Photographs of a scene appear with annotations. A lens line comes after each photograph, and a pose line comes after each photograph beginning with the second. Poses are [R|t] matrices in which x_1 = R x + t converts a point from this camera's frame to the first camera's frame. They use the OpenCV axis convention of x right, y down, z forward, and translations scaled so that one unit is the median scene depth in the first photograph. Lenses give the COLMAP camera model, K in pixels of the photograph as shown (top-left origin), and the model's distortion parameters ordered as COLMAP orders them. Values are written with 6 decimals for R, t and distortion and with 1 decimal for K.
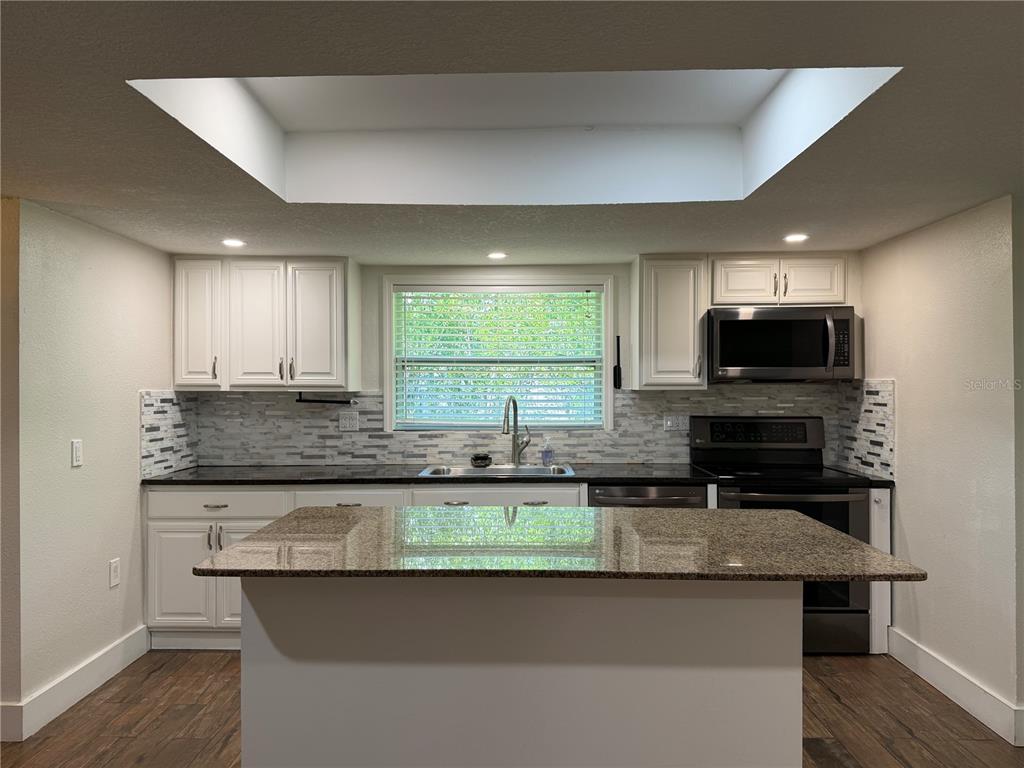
lens RADIAL K [[718.1, 0, 509.5], [0, 718.1, 388.8], [0, 0, 1]] dist [0.122073, -0.164972]
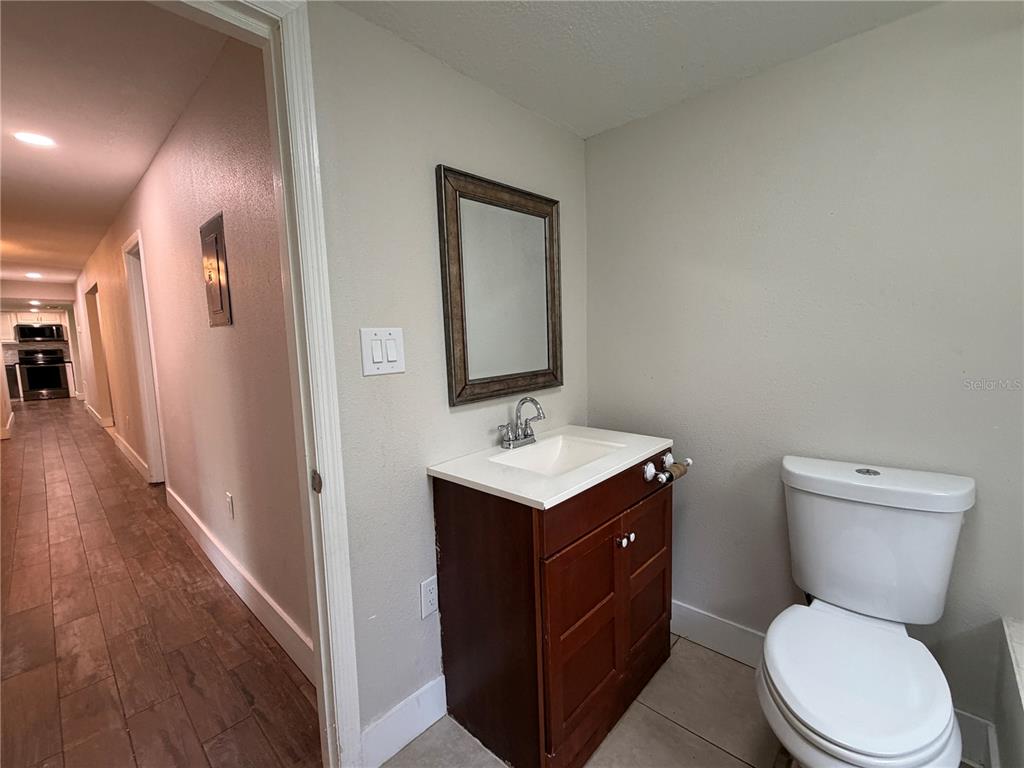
lens RADIAL K [[441.5, 0, 512.0], [0, 441.5, 384.0], [0, 0, 1]] dist [0.000100, 0.000063]
pose [[0.671401, -0.097093, 0.734706, 0.277120], [0.023031, 0.993635, 0.110265, 0.016905], [-0.740736, -0.057111, 0.669364, -2.723716]]
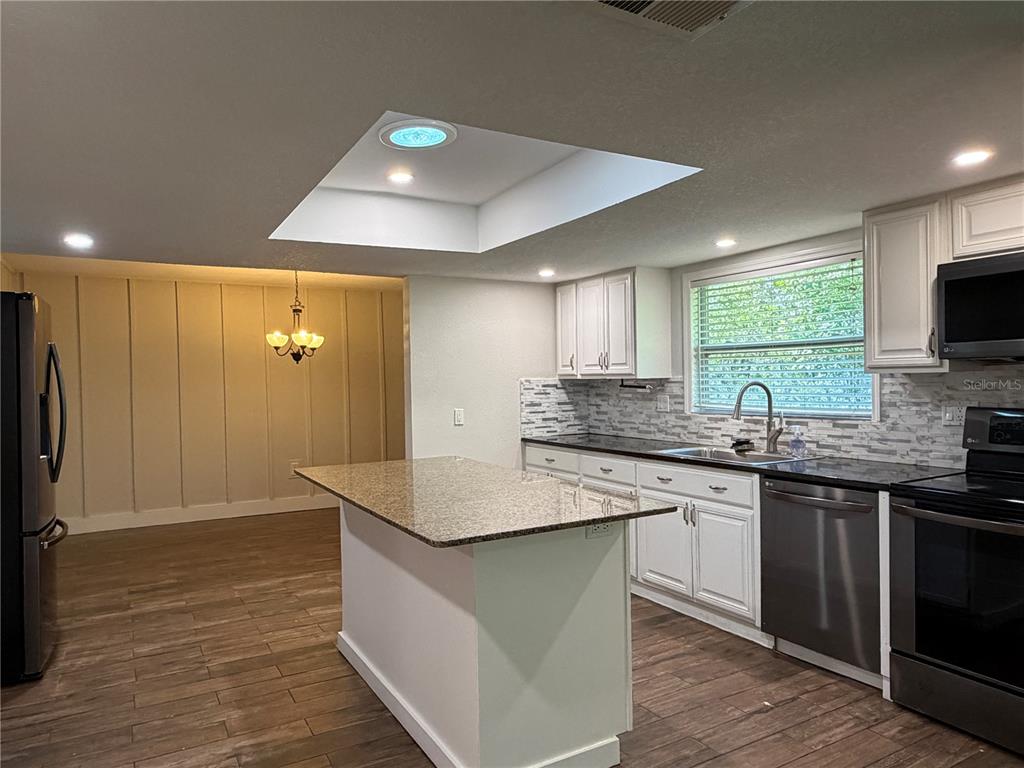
lens RADIAL K [[686.6, 0, 512.0], [0, 686.6, 384.0], [0, 0, 1]] dist [0.001347, 0.001630]
pose [[0.504057, -0.000718, -0.863670, 0.635640], [0.014779, 0.999860, 0.007794, 0.001039], [0.863544, -0.016692, 0.503997, 0.235737]]
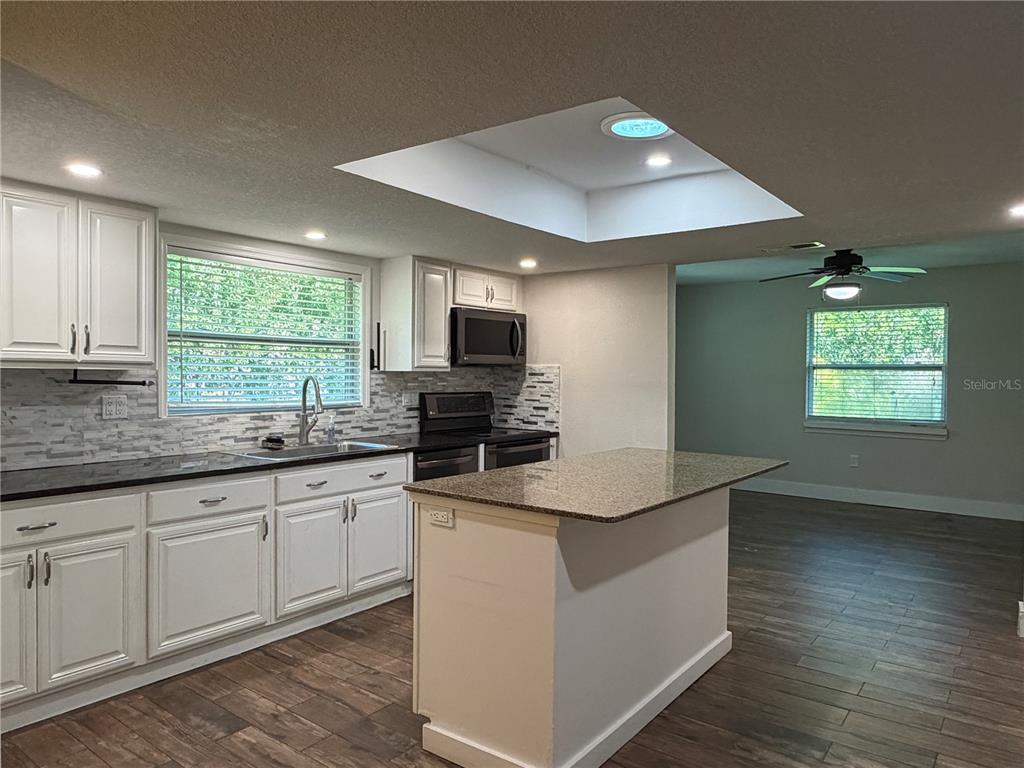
lens RADIAL K [[686.6, 0, 512.0], [0, 686.6, 384.0], [0, 0, 1]] dist [0.001347, 0.001630]
pose [[0.599813, -0.006853, 0.800111, -0.588657], [-0.006846, 0.999883, 0.013696, 0.005909], [-0.800111, -0.013692, 0.599695, 0.193717]]
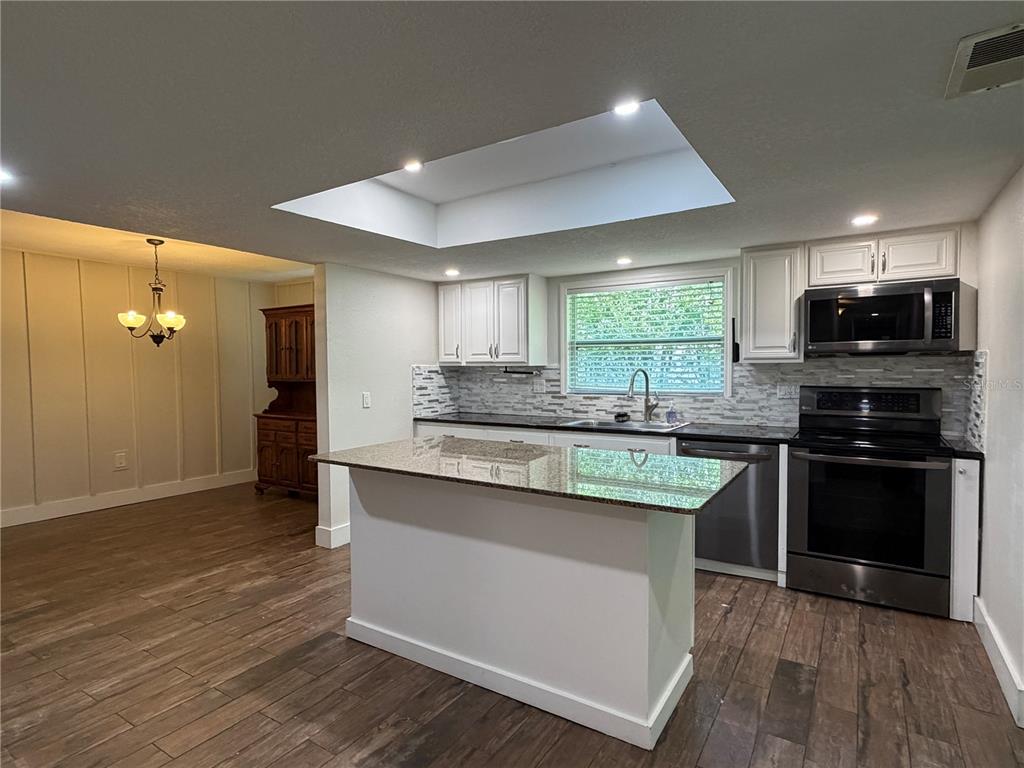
lens RADIAL K [[552.7, 0, 510.9], [0, 552.7, 384.0], [0, 0, 1]] dist [0.003534, -0.000311]
pose [[0.848506, 0.012709, -0.529032, 0.328743], [0.004877, 0.999481, 0.031832, 0.004800], [0.529163, -0.029590, 0.848004, 0.025397]]
